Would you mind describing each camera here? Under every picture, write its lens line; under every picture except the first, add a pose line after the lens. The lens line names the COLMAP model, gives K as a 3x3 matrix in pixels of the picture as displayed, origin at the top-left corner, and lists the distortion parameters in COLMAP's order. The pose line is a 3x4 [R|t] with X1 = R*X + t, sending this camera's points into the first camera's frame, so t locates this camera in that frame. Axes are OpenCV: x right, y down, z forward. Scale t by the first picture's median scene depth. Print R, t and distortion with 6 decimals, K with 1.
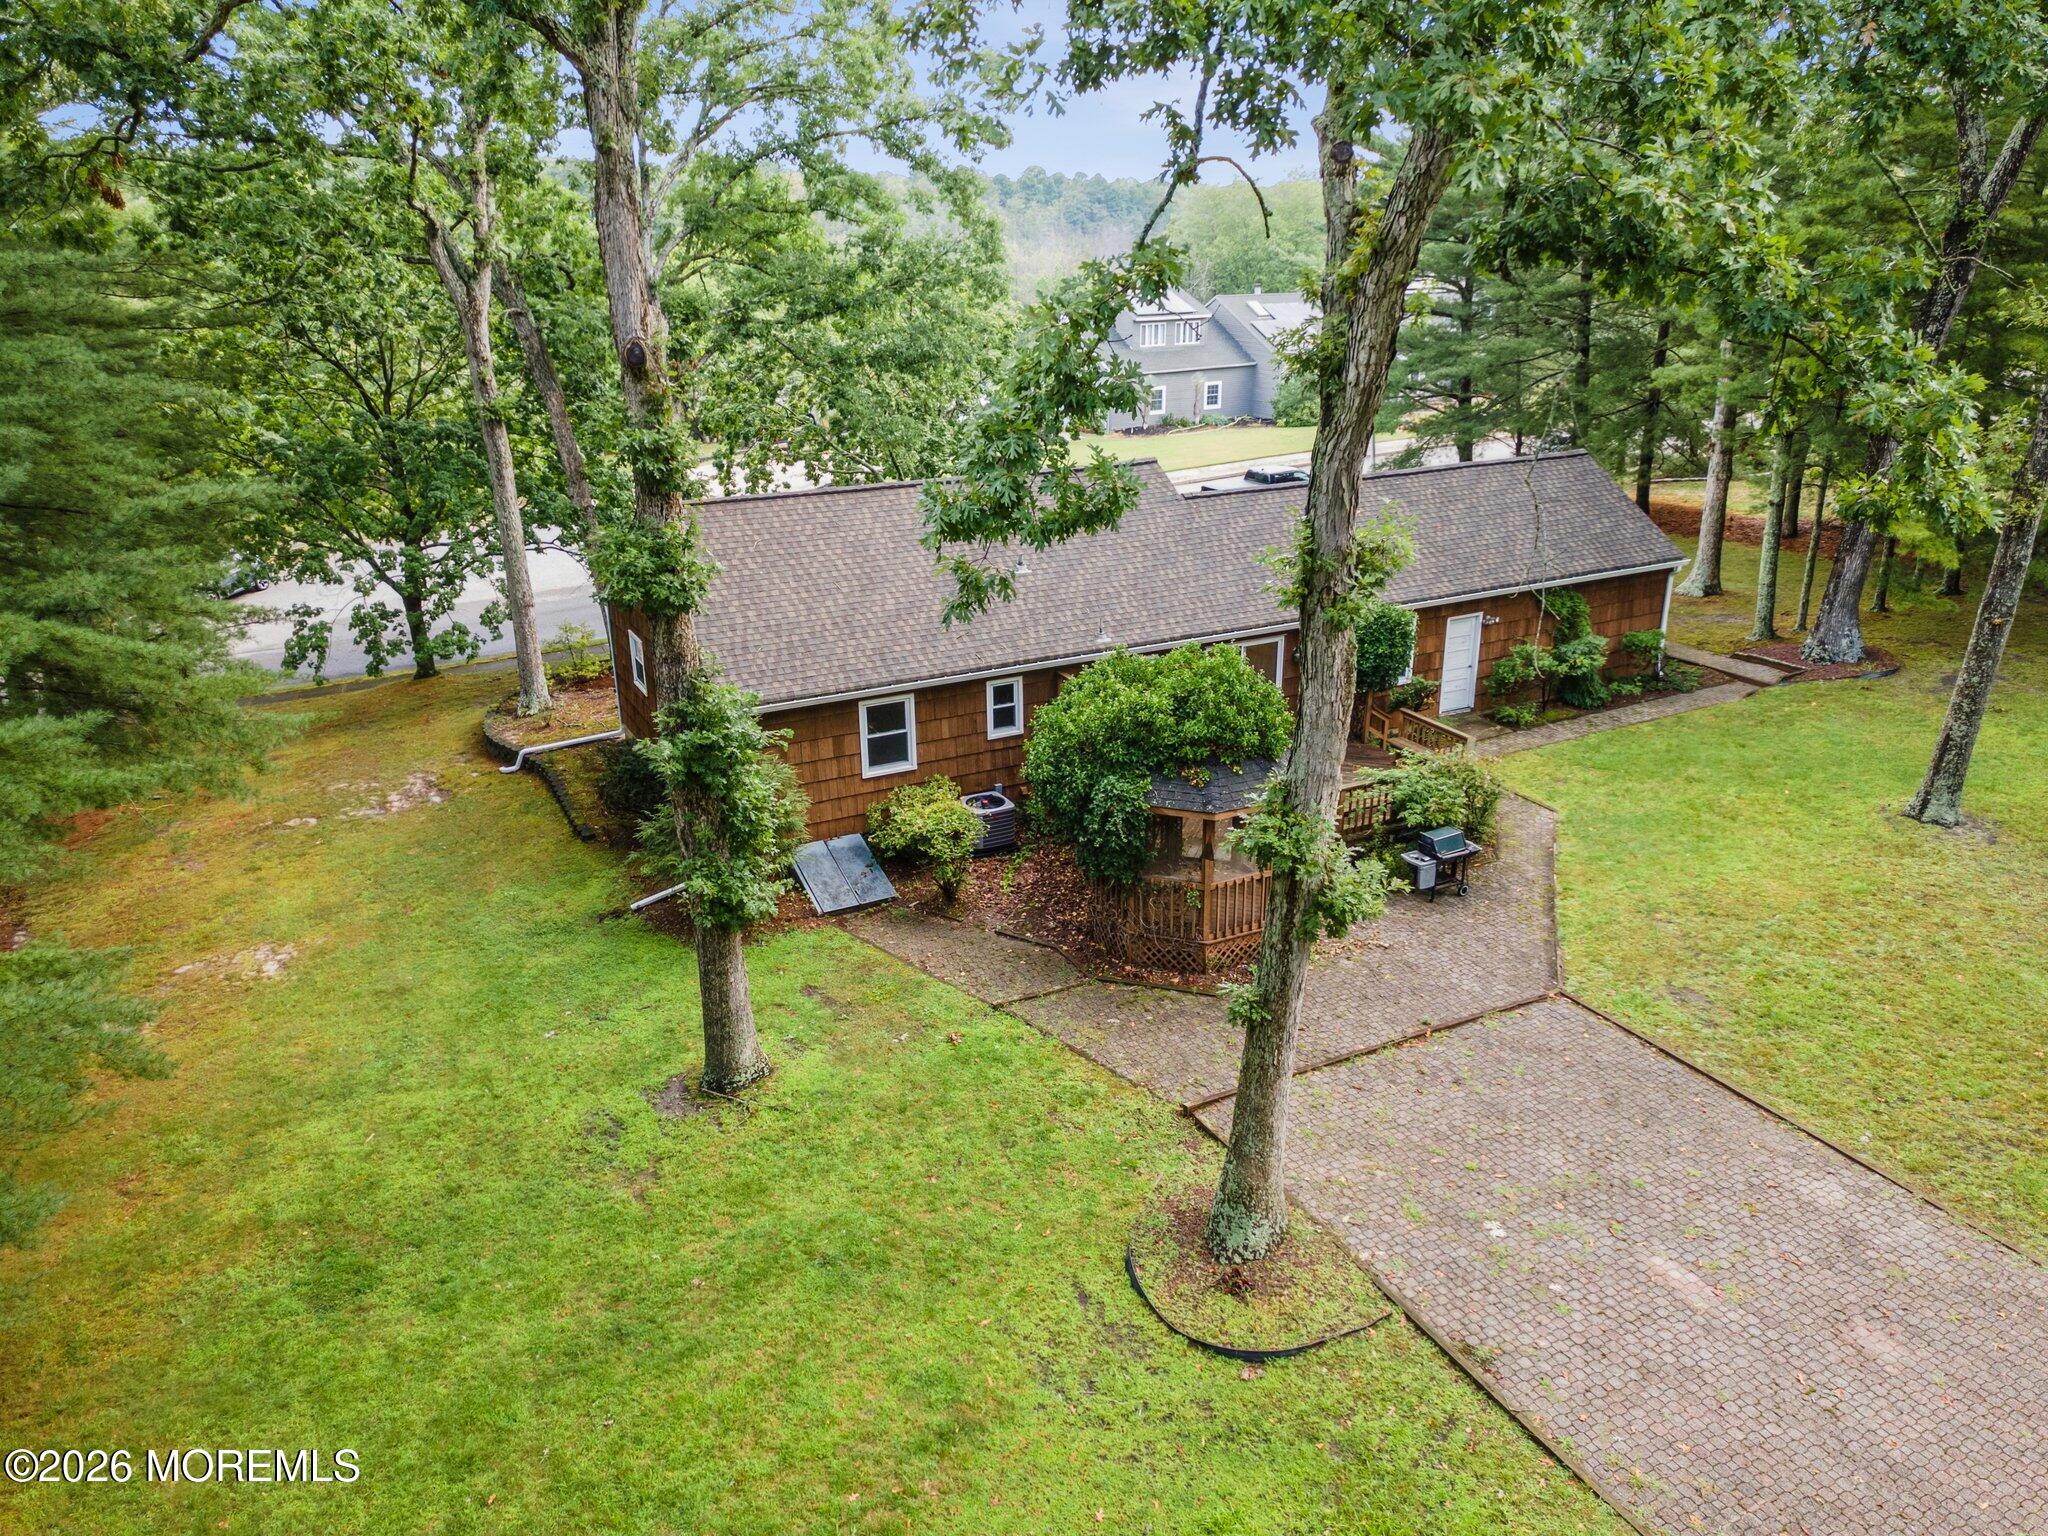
lens RADIAL K [[1502.8, 0, 1024.0], [0, 1502.8, 768.0], [0, 0, 1]] dist [0.025295, 0.049279]
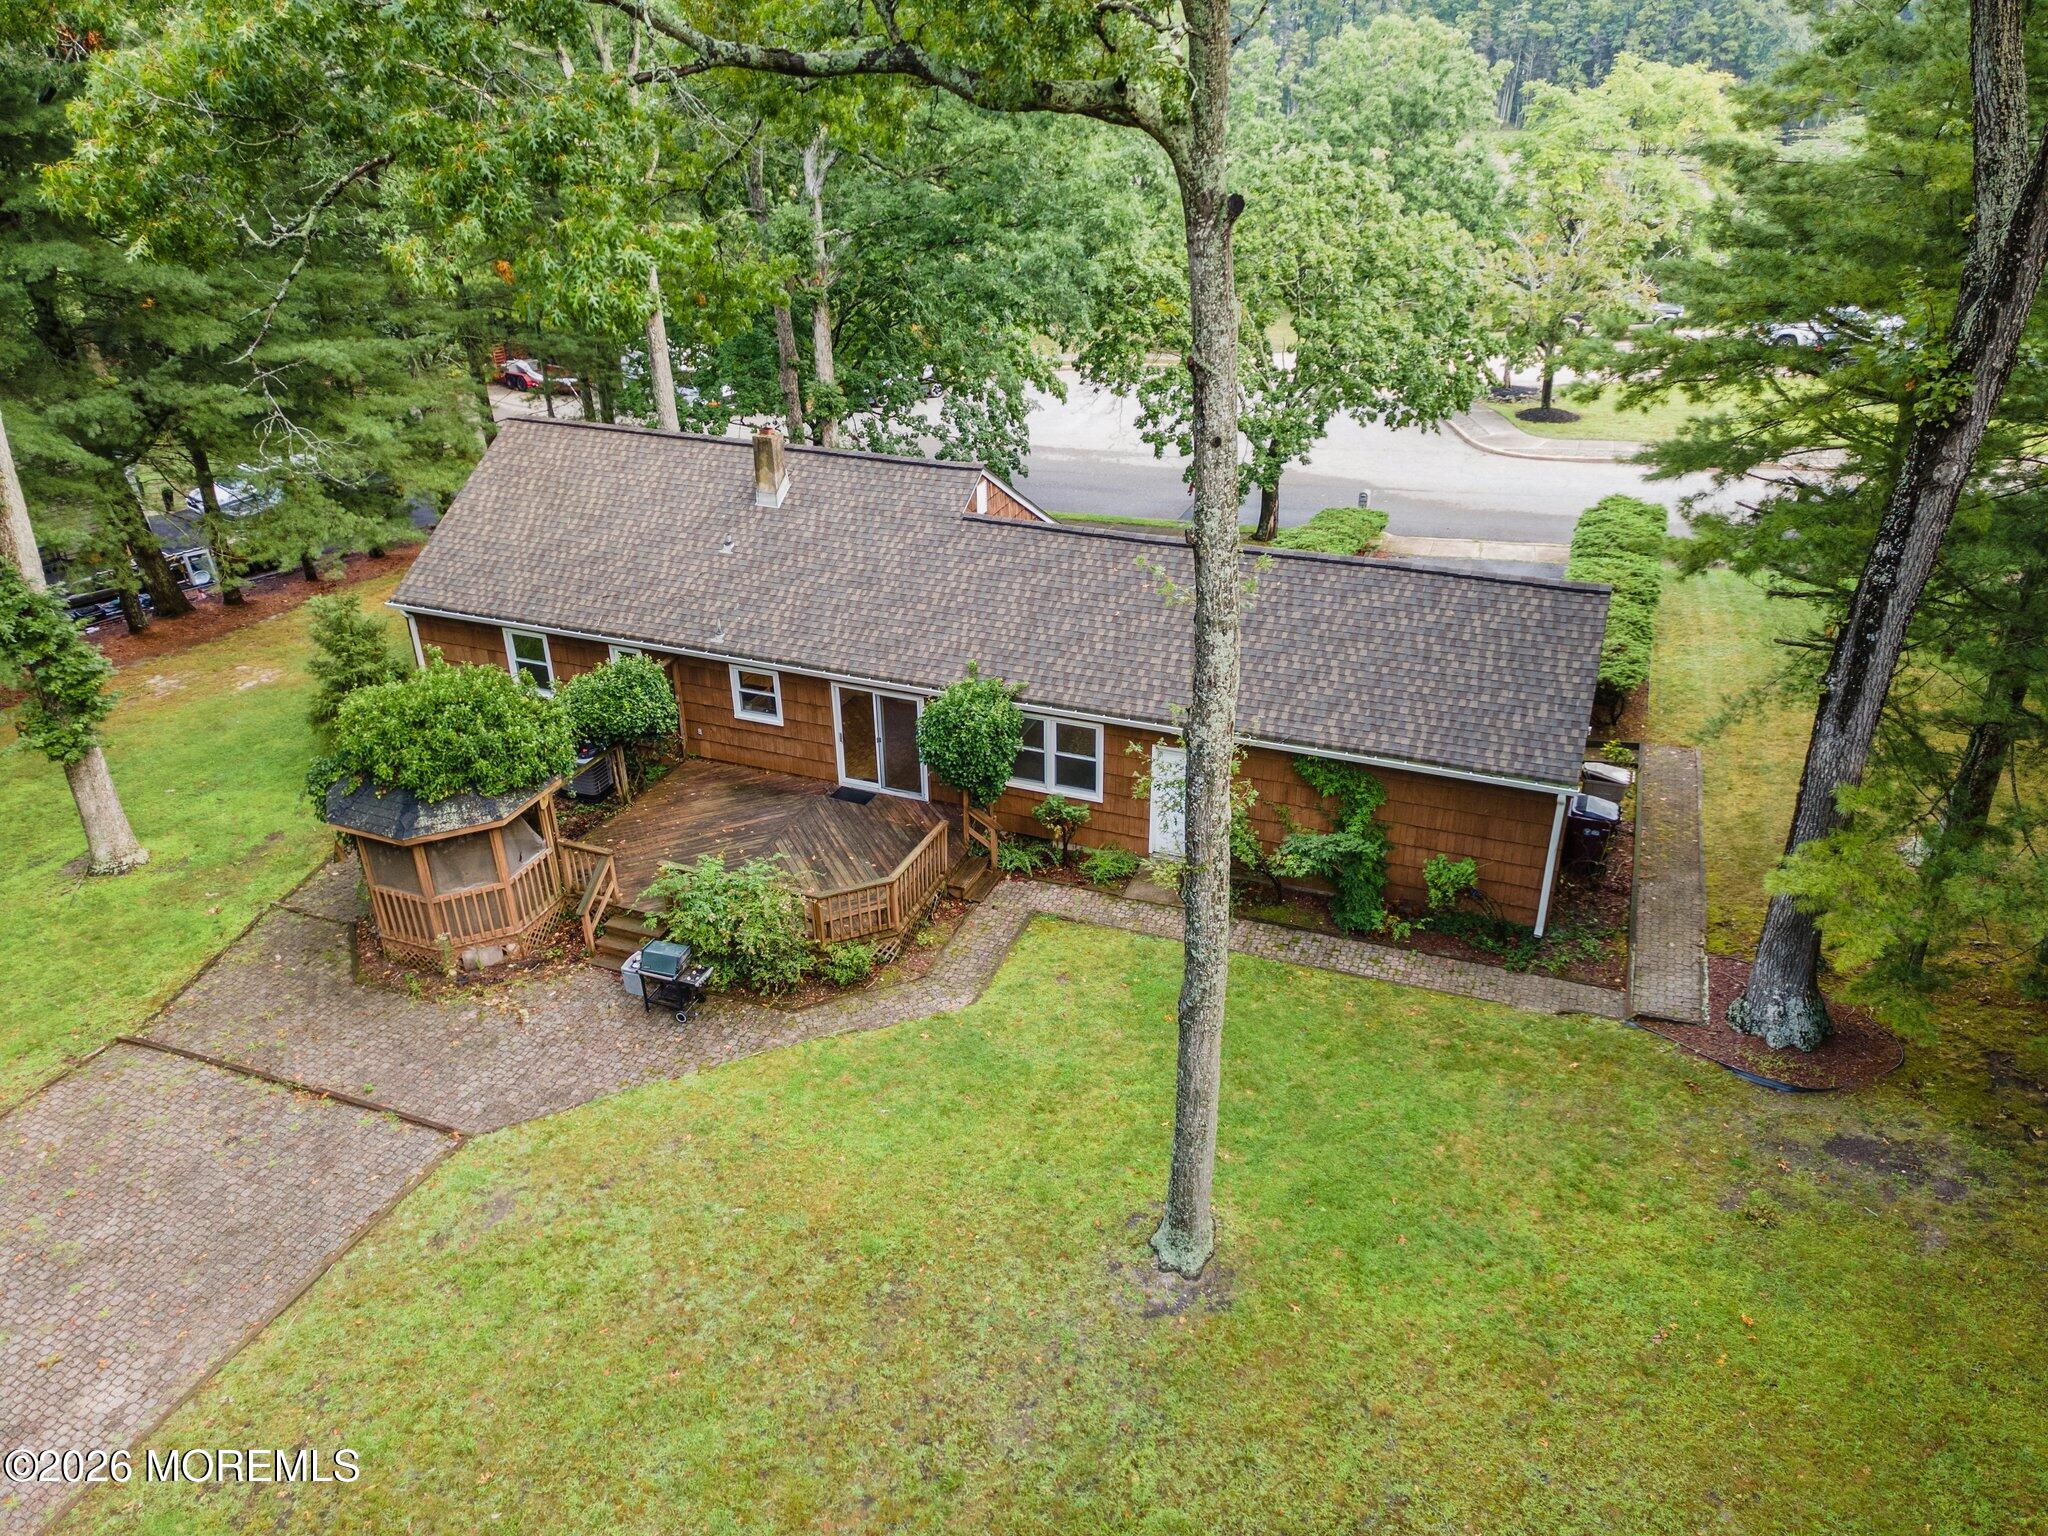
lens RADIAL K [[1482.6, 0, 1024.0], [0, 1482.6, 768.0], [0, 0, 1]] dist [0.002453, 0.085665]
pose [[0.660720, 0.352750, -0.662584, 0.982299], [-0.258501, 0.935634, 0.240345, -0.333616], [0.704718, 0.012478, 0.709378, 0.510701]]
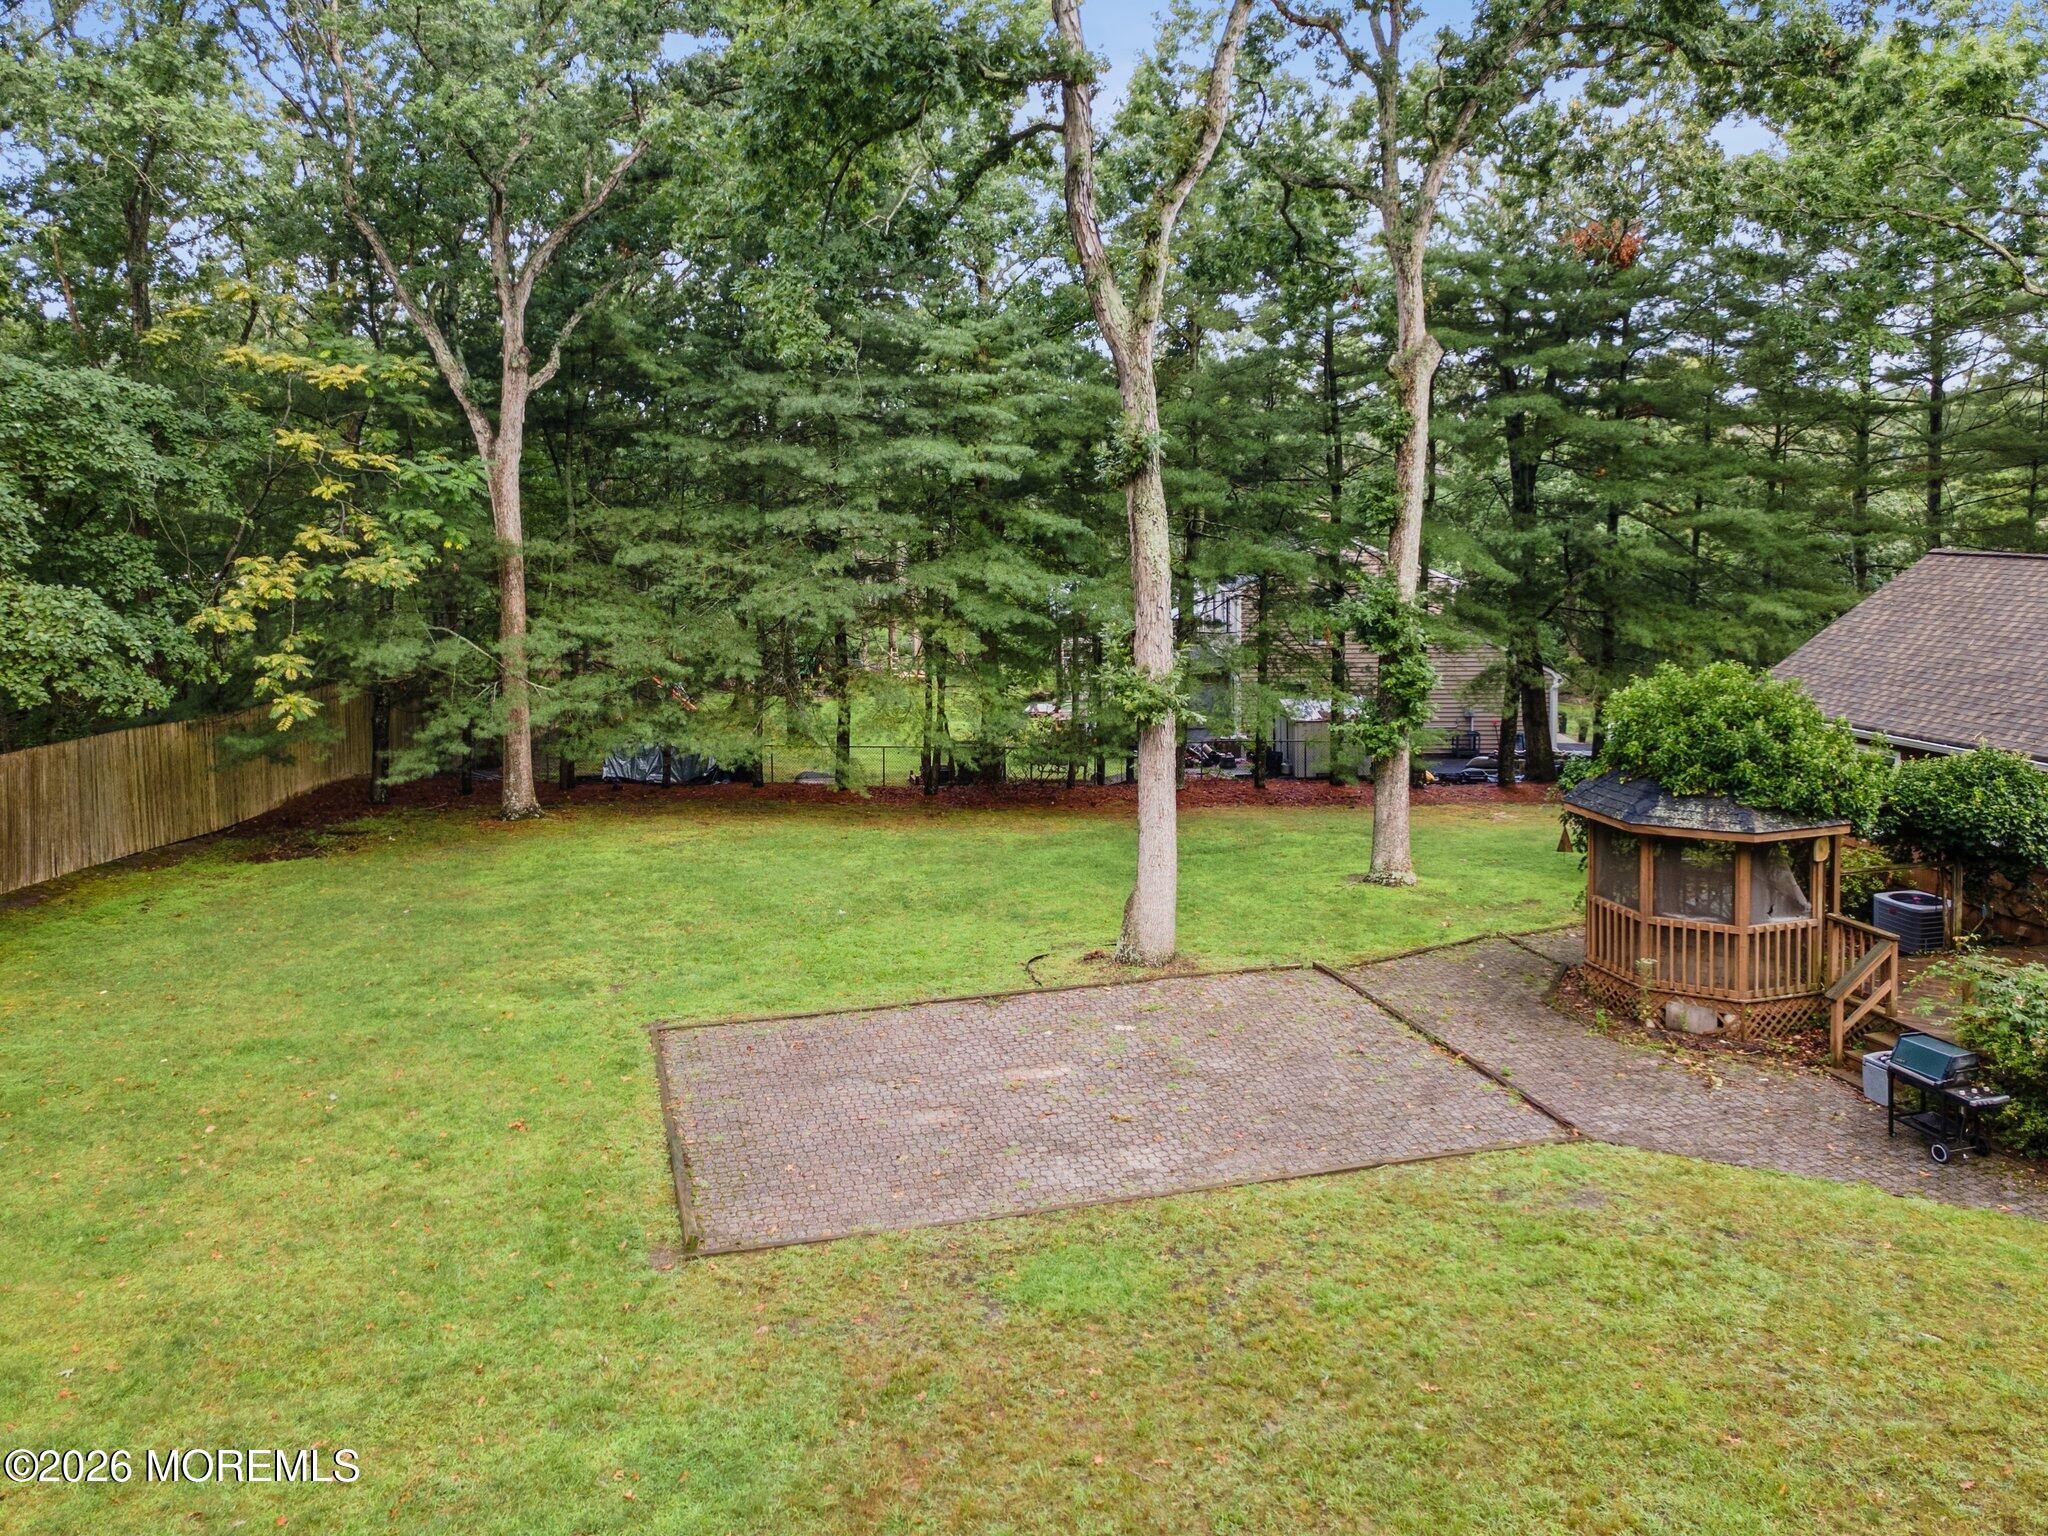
lens RADIAL K [[1537.3, 0, 1020.3], [0, 1537.3, 611.5], [0, 0, 1]] dist [0.008469, 0.058078]
pose [[-0.191969, 0.090454, -0.977224, 0.989815], [-0.333006, 0.930664, 0.151561, -0.100884], [0.923176, 0.354517, -0.148537, 0.669602]]
